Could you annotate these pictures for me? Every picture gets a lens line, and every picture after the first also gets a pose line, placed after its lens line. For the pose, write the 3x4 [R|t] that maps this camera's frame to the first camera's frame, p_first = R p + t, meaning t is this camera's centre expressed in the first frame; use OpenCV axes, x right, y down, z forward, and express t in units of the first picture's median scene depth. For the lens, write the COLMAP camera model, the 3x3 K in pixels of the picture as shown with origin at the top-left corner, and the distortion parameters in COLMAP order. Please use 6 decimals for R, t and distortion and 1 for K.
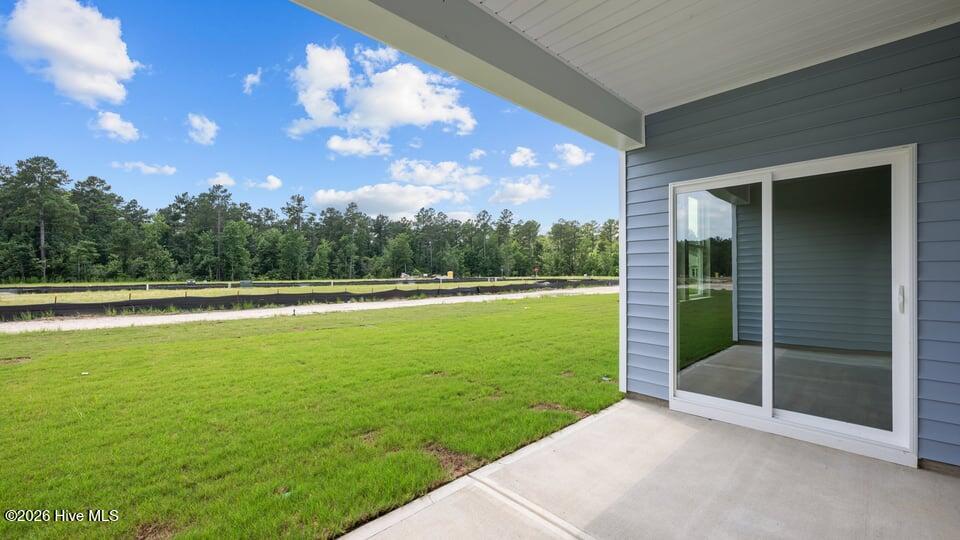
lens RADIAL K [[381.7, 0, 480.0], [0, 381.7, 270.0], [0, 0, 1]] dist [-0.000055, 0.000277]
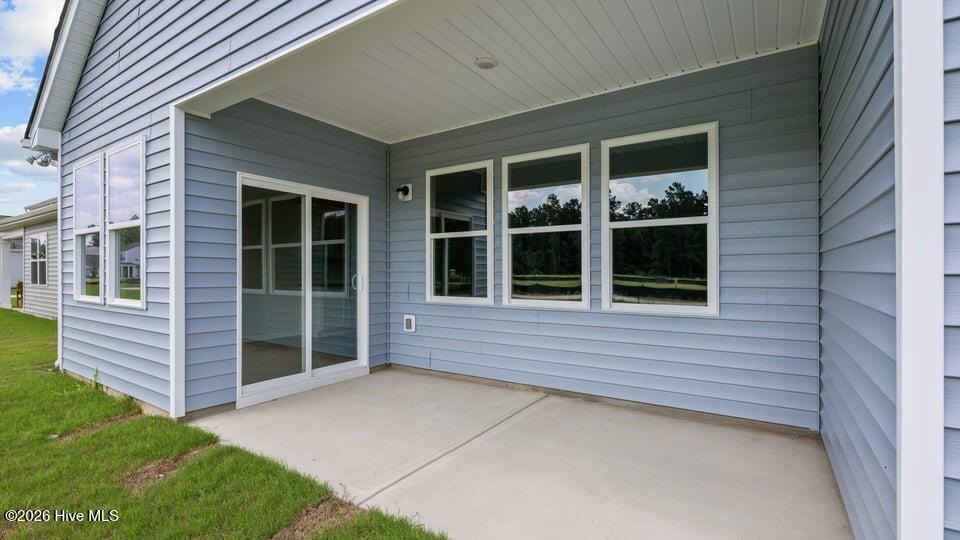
lens RADIAL K [[436.3, 0, 480.0], [0, 436.3, 270.0], [0, 0, 1]] dist [-0.000074, -0.000008]
pose [[-0.223452, 0.008002, 0.974682, -0.795517], [-0.005845, 0.999937, -0.009549, 0.027959], [-0.974697, -0.007831, -0.223391, 0.740962]]
